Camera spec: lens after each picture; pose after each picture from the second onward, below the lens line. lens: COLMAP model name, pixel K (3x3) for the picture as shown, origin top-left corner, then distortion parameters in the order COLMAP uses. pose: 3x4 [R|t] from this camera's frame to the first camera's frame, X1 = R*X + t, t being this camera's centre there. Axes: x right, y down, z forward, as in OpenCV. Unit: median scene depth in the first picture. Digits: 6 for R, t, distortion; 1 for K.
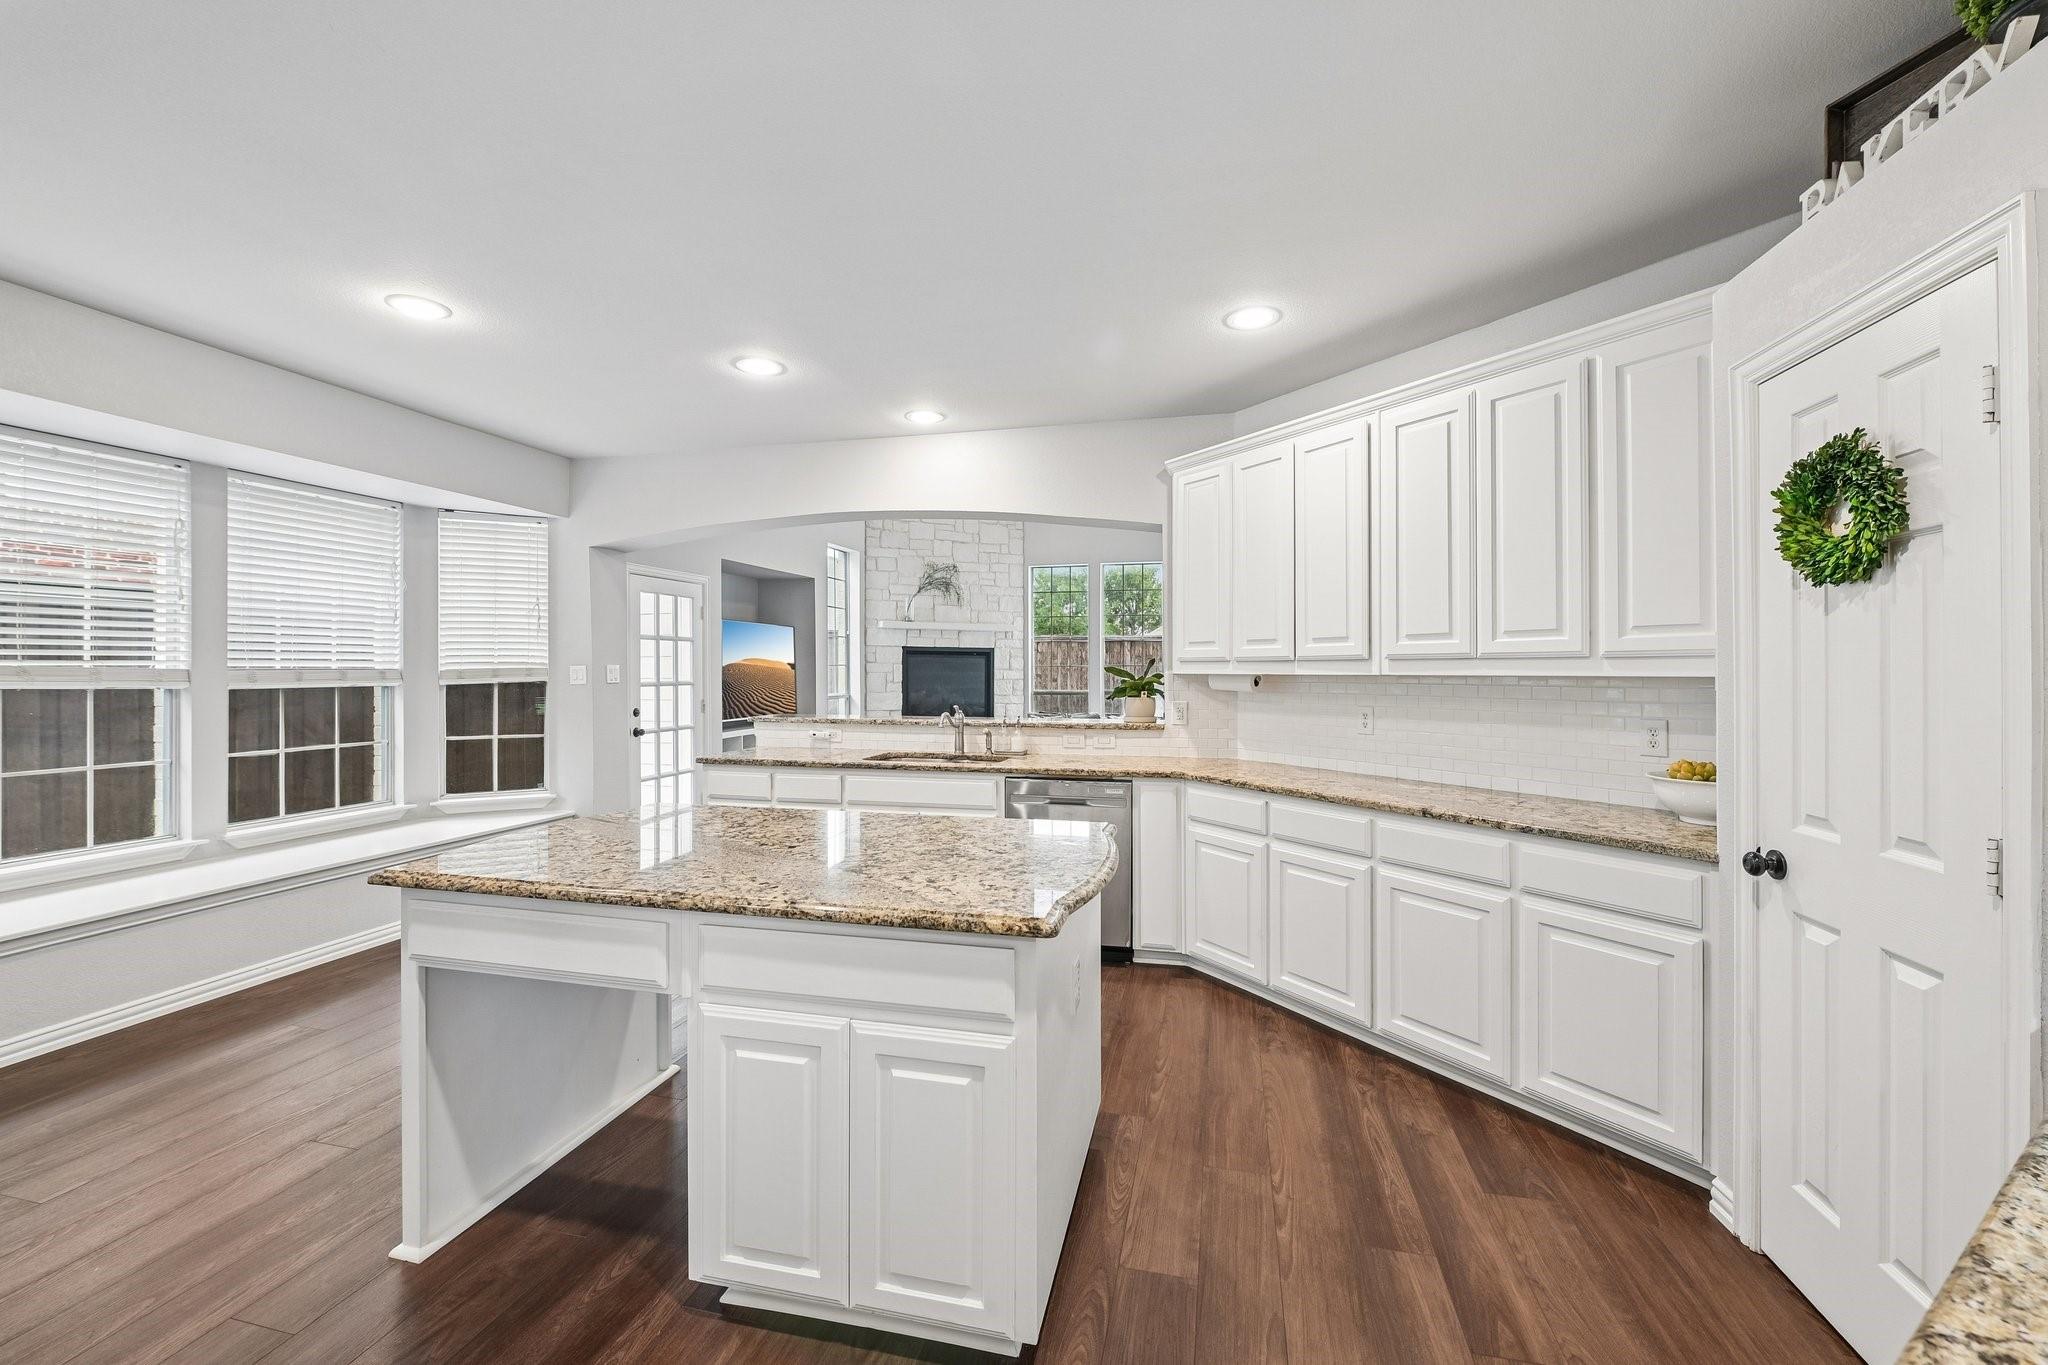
lens RADIAL K [[825.9, 0, 1029.7], [0, 825.9, 678.2], [0, 0, 1]] dist [-0.011347, -0.000055]
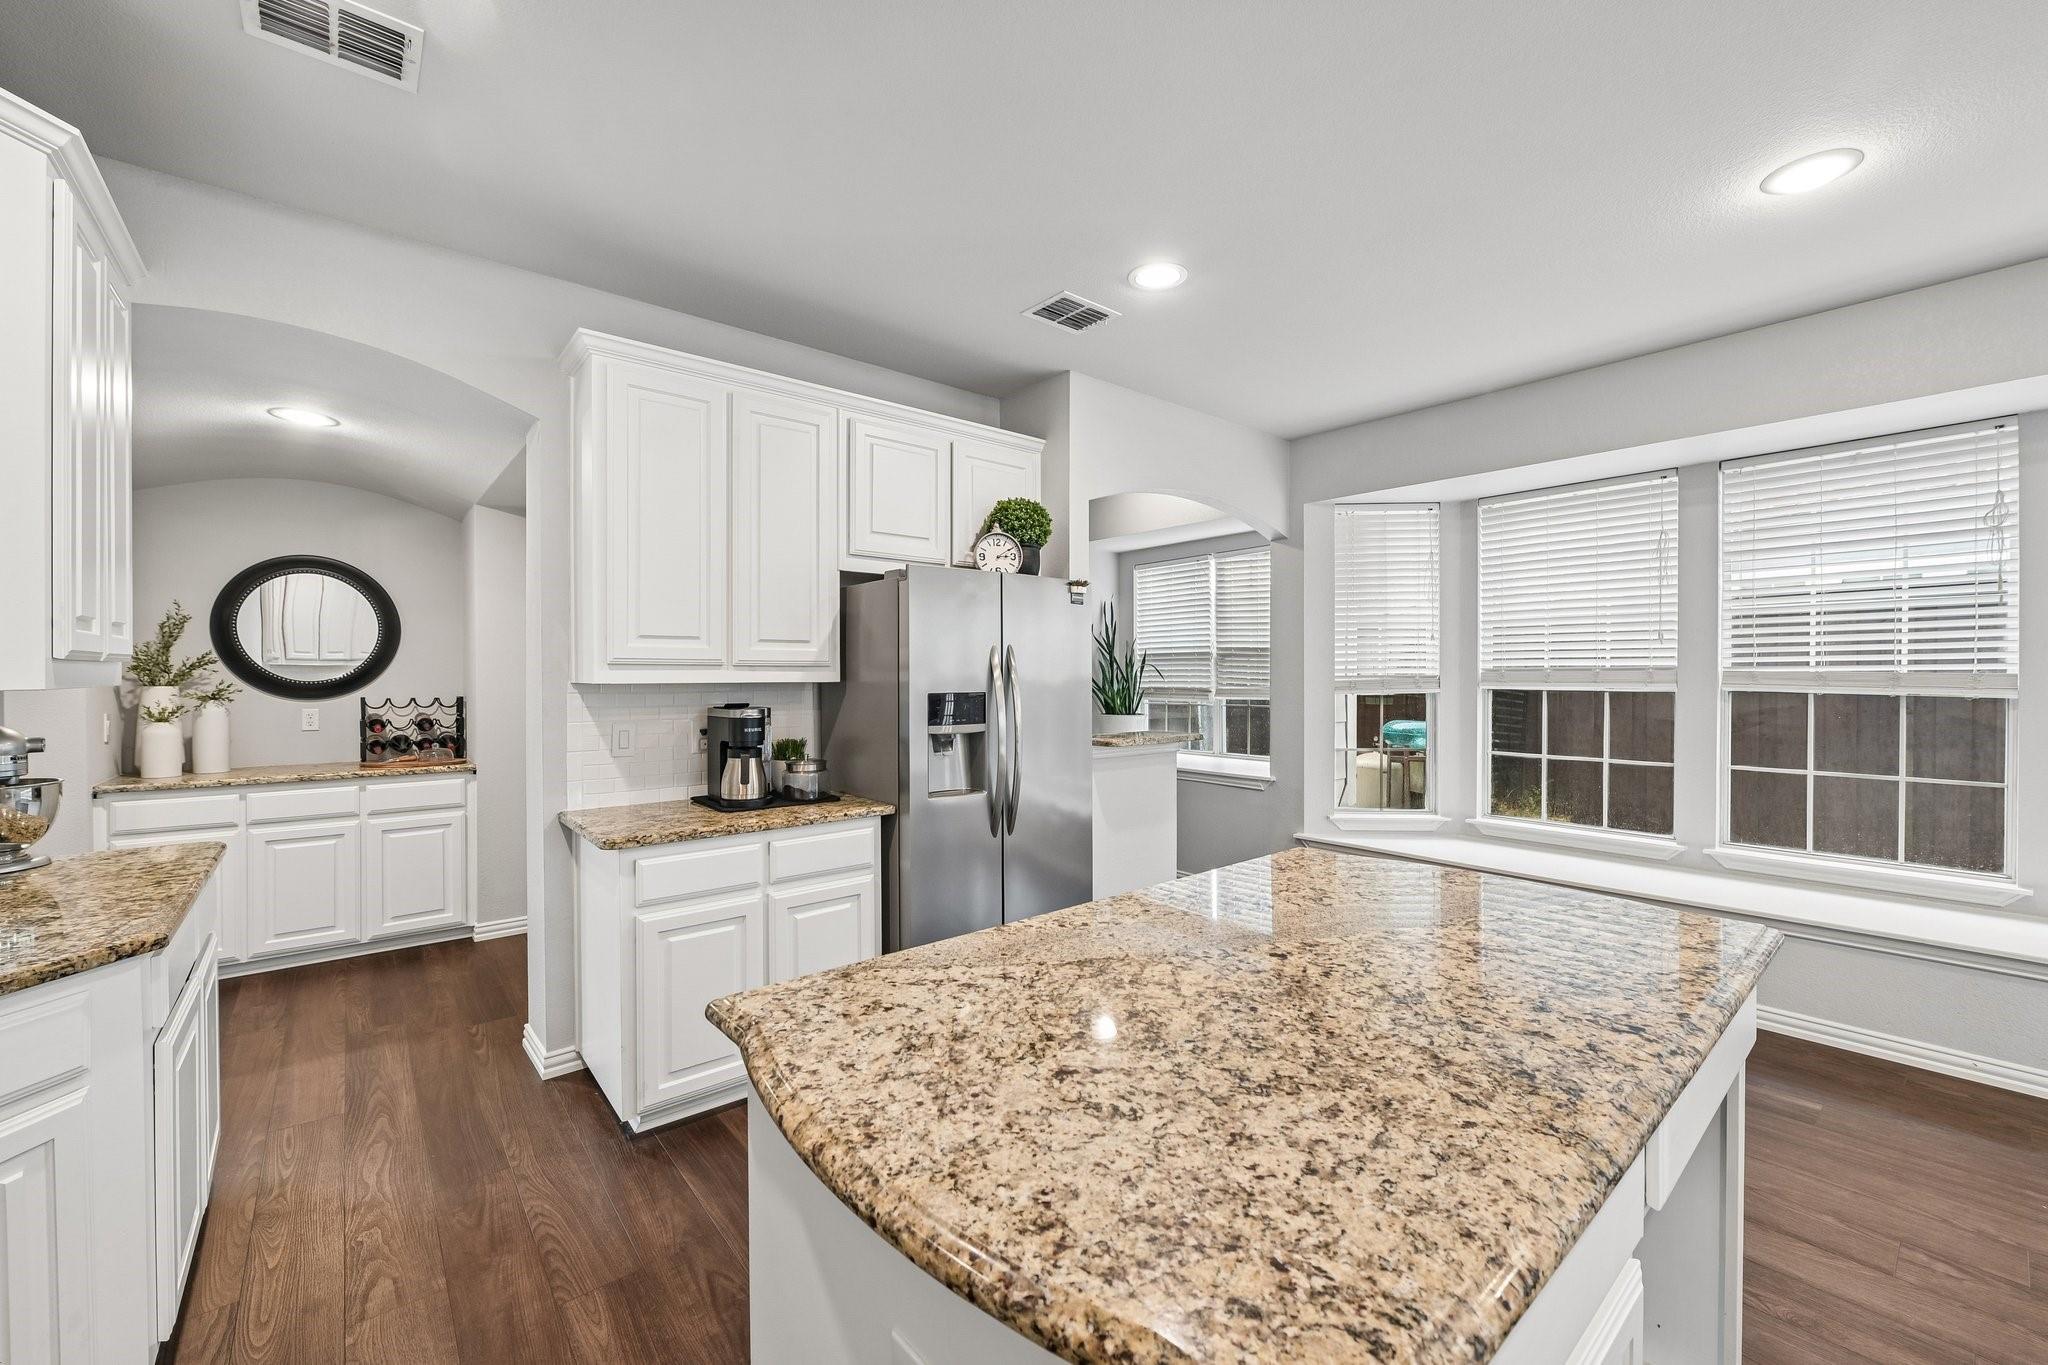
lens RADIAL K [[825.9, 0, 1024.0], [0, 825.9, 691.1], [0, 0, 1]] dist [-0.011347, -0.000055]
pose [[-0.599745, 0.008158, -0.800150, 0.255785], [0.000749, 0.999953, 0.009634, -0.001231], [0.800191, 0.005179, -0.599723, 0.930765]]
